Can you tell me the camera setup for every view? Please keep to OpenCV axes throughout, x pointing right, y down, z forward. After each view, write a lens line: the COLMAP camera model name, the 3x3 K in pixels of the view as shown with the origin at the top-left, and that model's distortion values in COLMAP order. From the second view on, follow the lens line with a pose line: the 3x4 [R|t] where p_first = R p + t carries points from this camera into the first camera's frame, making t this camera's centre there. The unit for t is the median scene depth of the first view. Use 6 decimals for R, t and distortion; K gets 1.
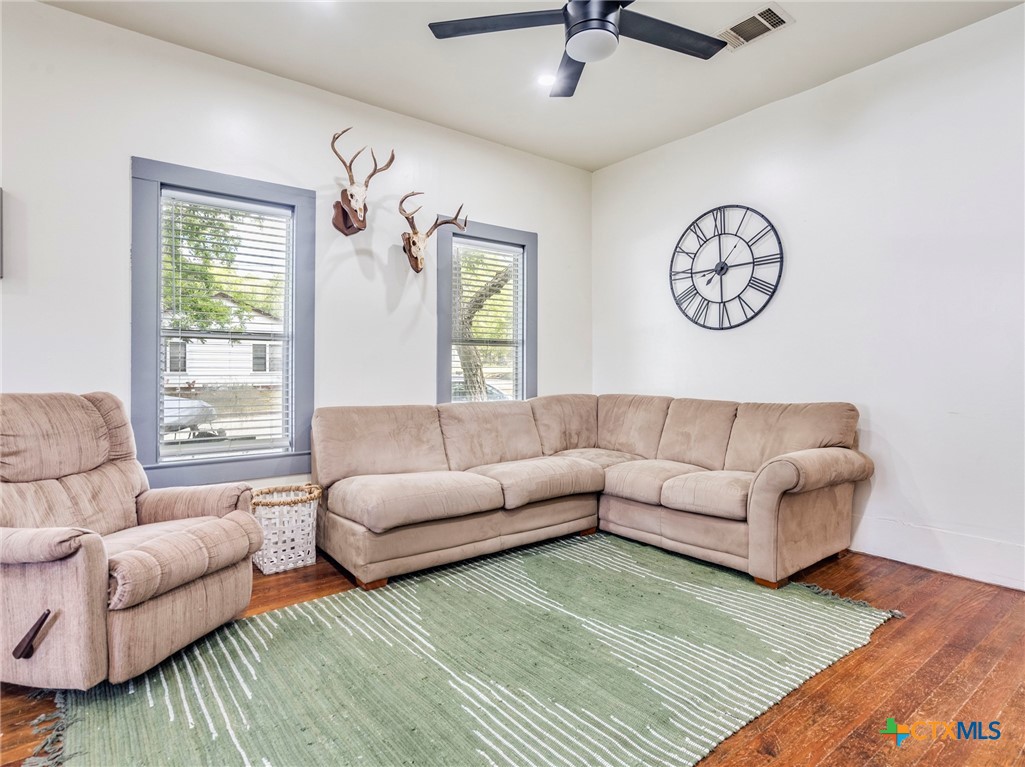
lens RADIAL K [[534.7, 0, 505.8], [0, 534.7, 375.7], [0, 0, 1]] dist [-0.008994, 0.005103]
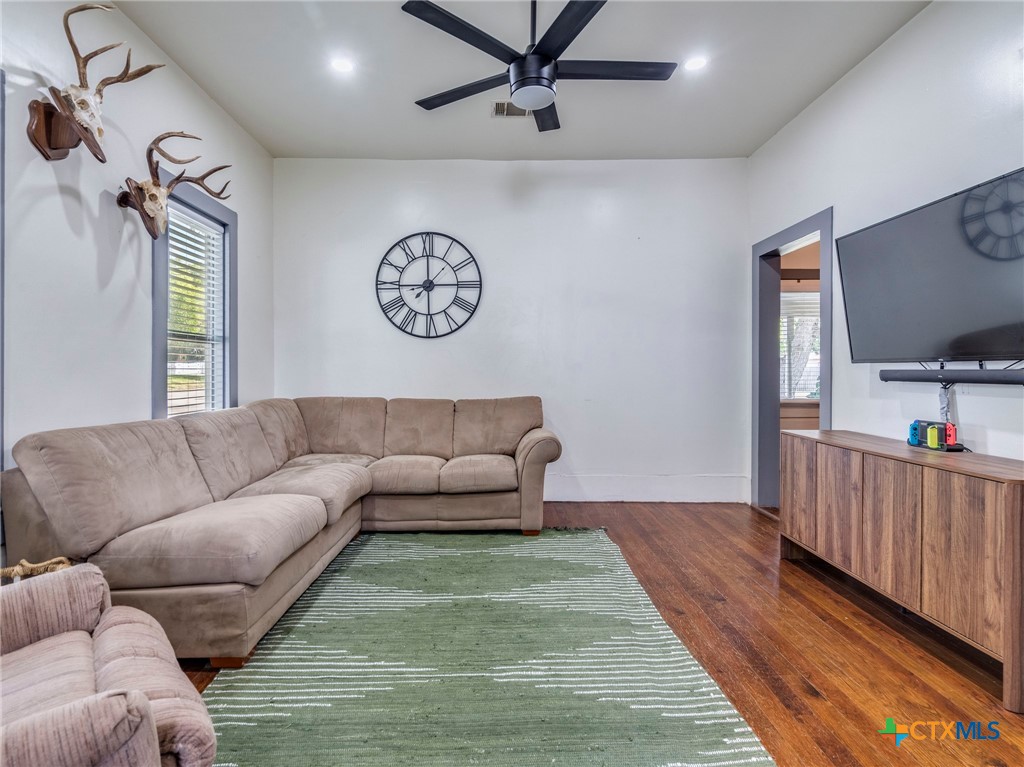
lens RADIAL K [[534.2, 0, 480.7], [0, 534.2, 382.7], [0, 0, 1]] dist [-0.008994, 0.005103]
pose [[0.619511, -0.013121, 0.784878, -0.451659], [0.005317, 0.999907, 0.012519, -0.003182], [-0.784970, -0.003583, 0.619524, 0.194551]]
